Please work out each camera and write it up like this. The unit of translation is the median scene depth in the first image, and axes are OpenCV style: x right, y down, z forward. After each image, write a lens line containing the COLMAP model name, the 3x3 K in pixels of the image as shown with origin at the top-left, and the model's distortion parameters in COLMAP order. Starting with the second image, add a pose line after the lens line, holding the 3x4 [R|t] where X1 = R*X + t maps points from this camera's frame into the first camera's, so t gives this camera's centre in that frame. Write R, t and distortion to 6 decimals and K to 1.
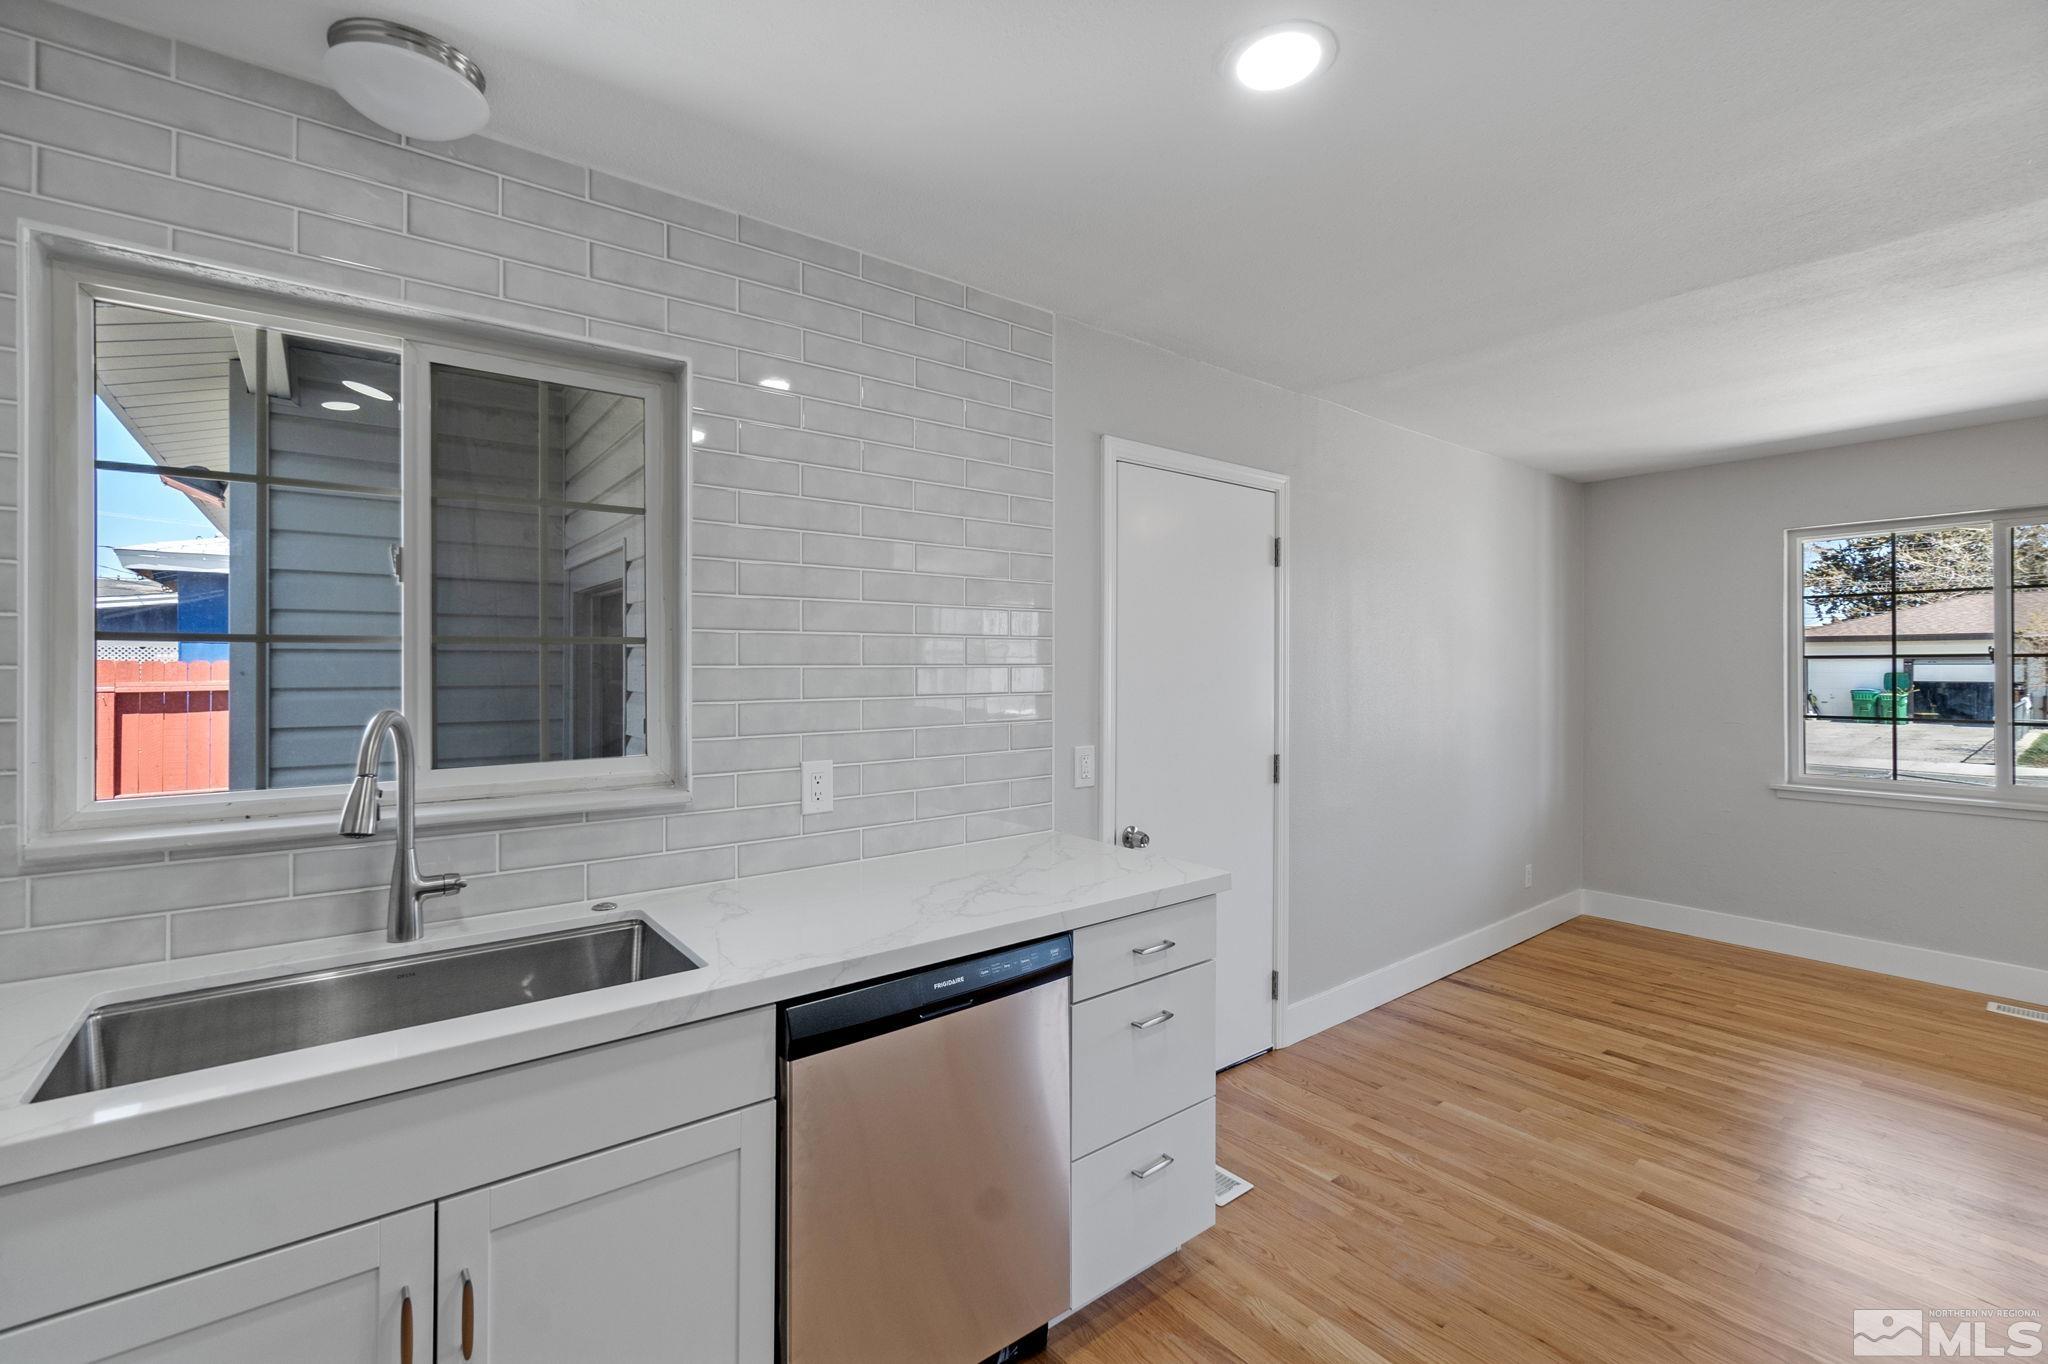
lens RADIAL K [[885.3, 0, 1022.4], [0, 885.3, 669.2], [0, 0, 1]] dist [-0.004335, 0.003231]
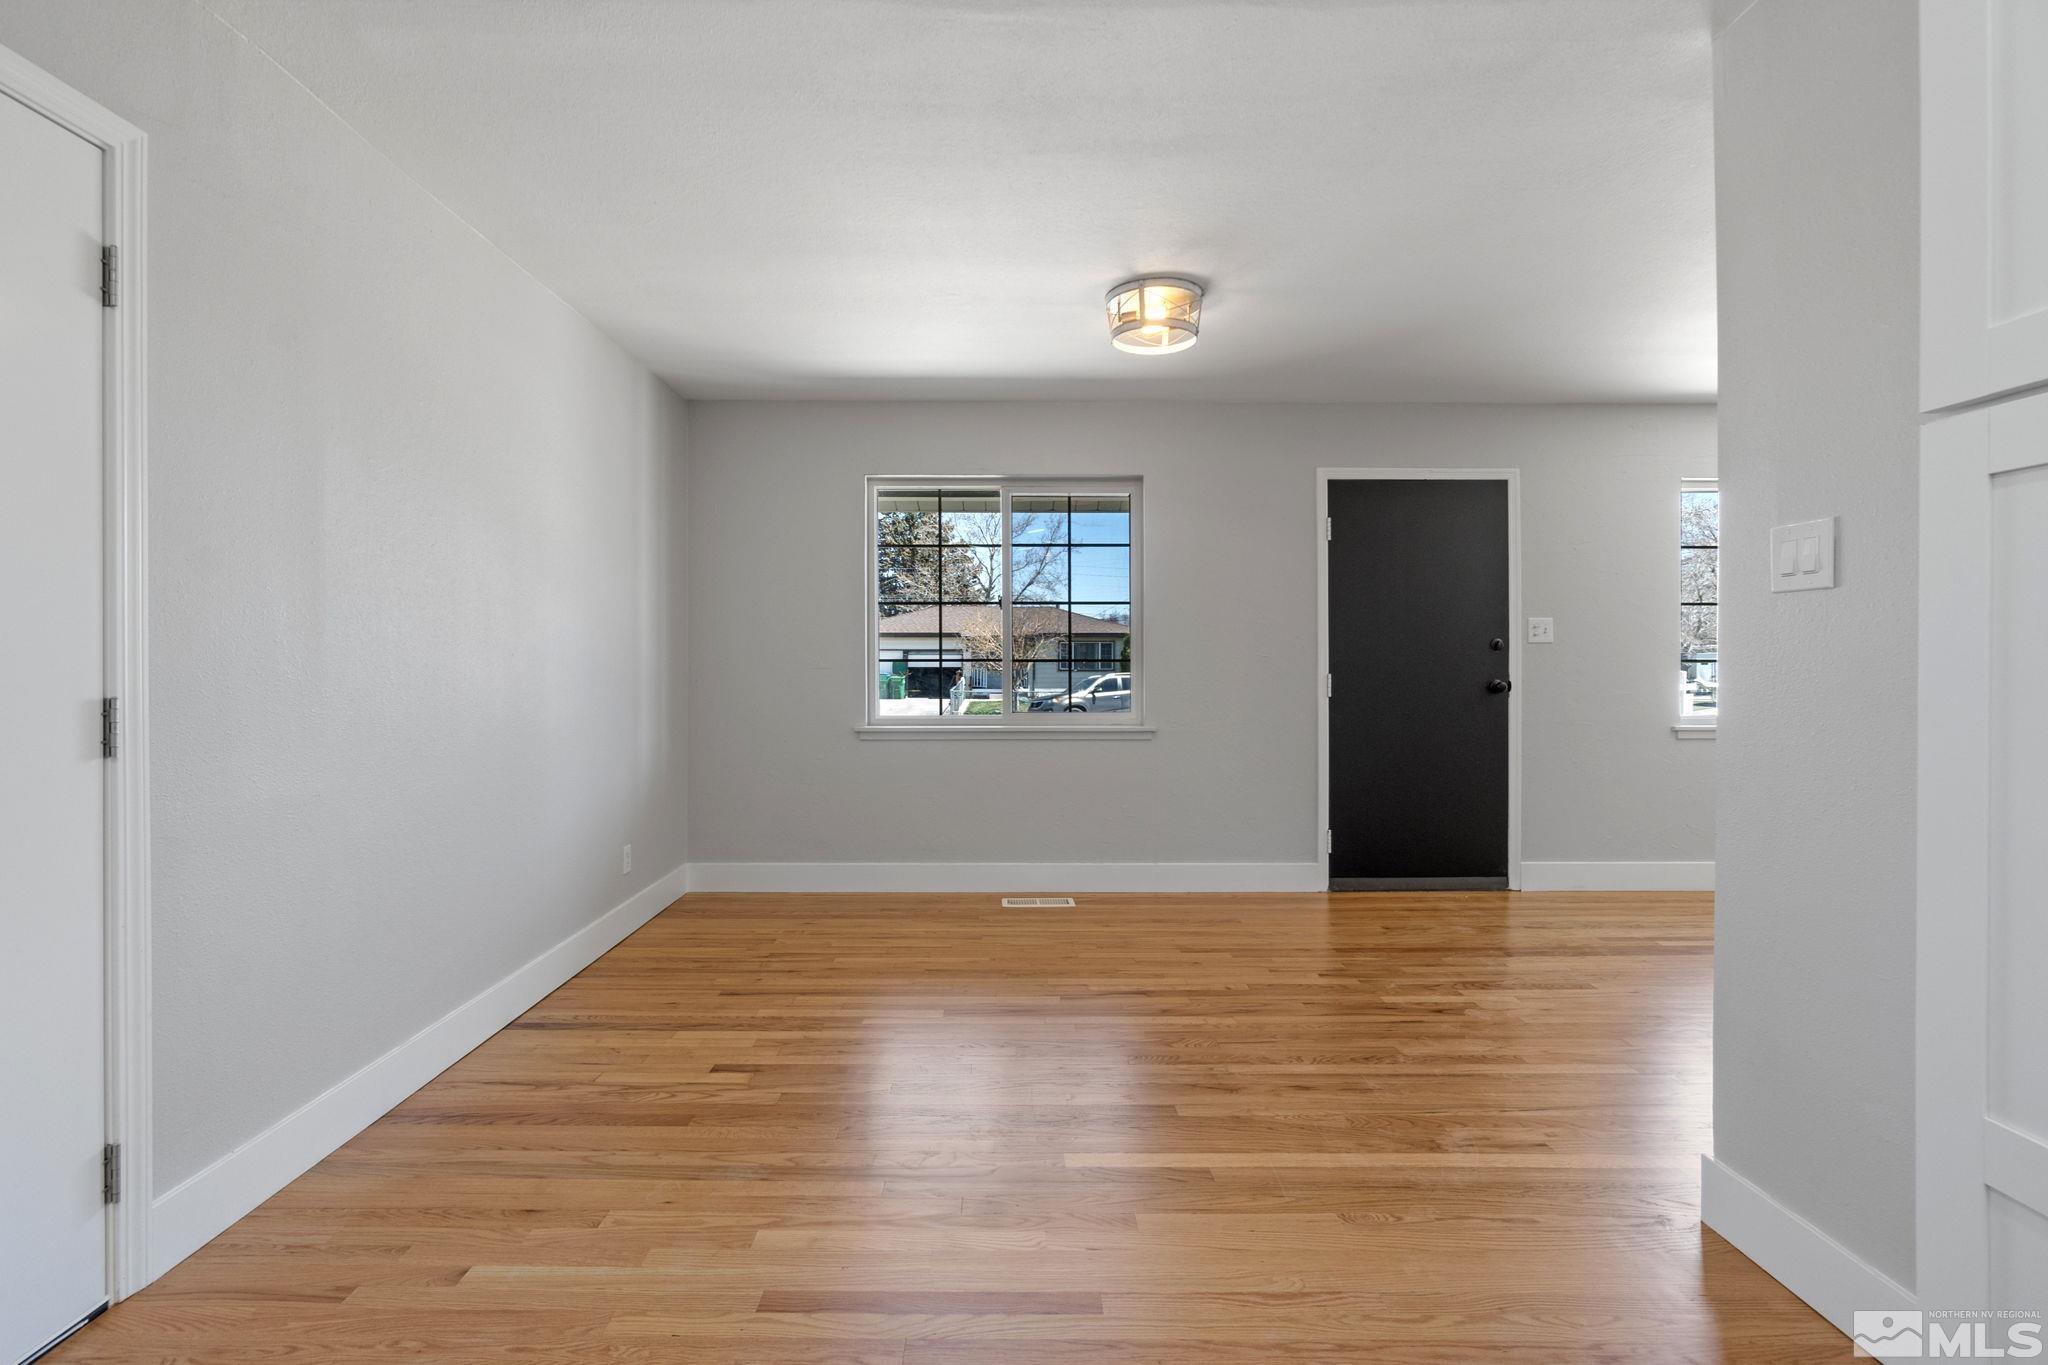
lens RADIAL K [[890.0, 0, 1022.0], [0, 890.0, 666.3], [0, 0, 1]] dist [-0.022585, 0.008851]
pose [[0.604135, -0.000775, 0.796881, 0.192761], [-0.002435, 0.999993, 0.002818, 0.072262], [-0.796878, -0.003642, 0.604129, 0.296772]]
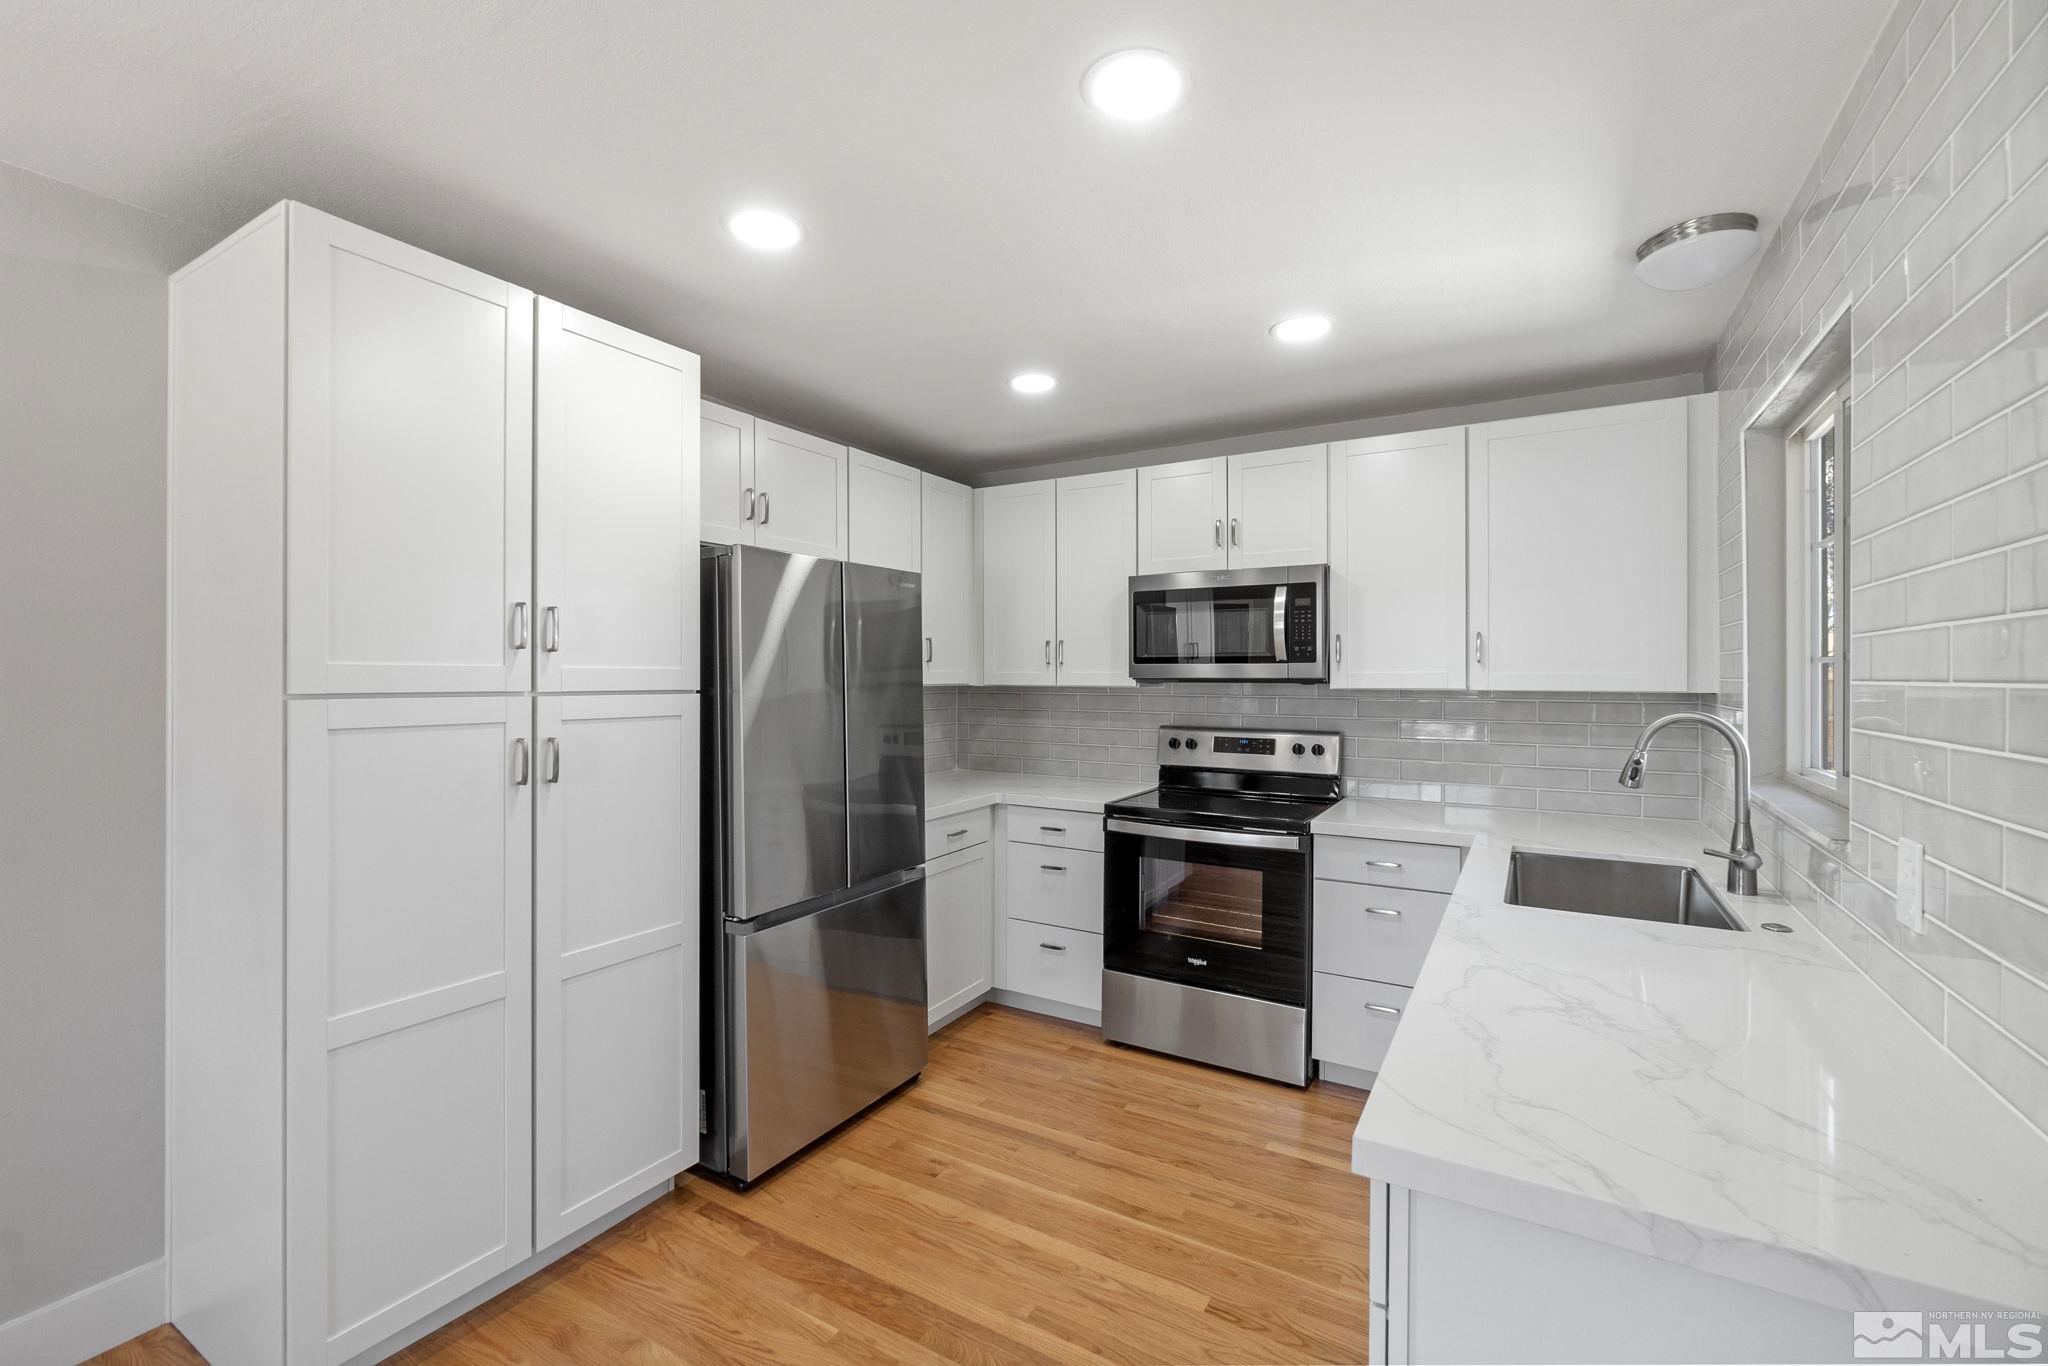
lens RADIAL K [[878.4, 0, 1021.0], [0, 878.4, 676.8], [0, 0, 1]] dist [0.000689, 0.000210]
pose [[-0.935046, 0.001914, -0.354522, 0.324941], [0.000630, 0.999993, 0.003737, -0.005557], [0.354527, 0.003271, -0.935040, 0.819083]]
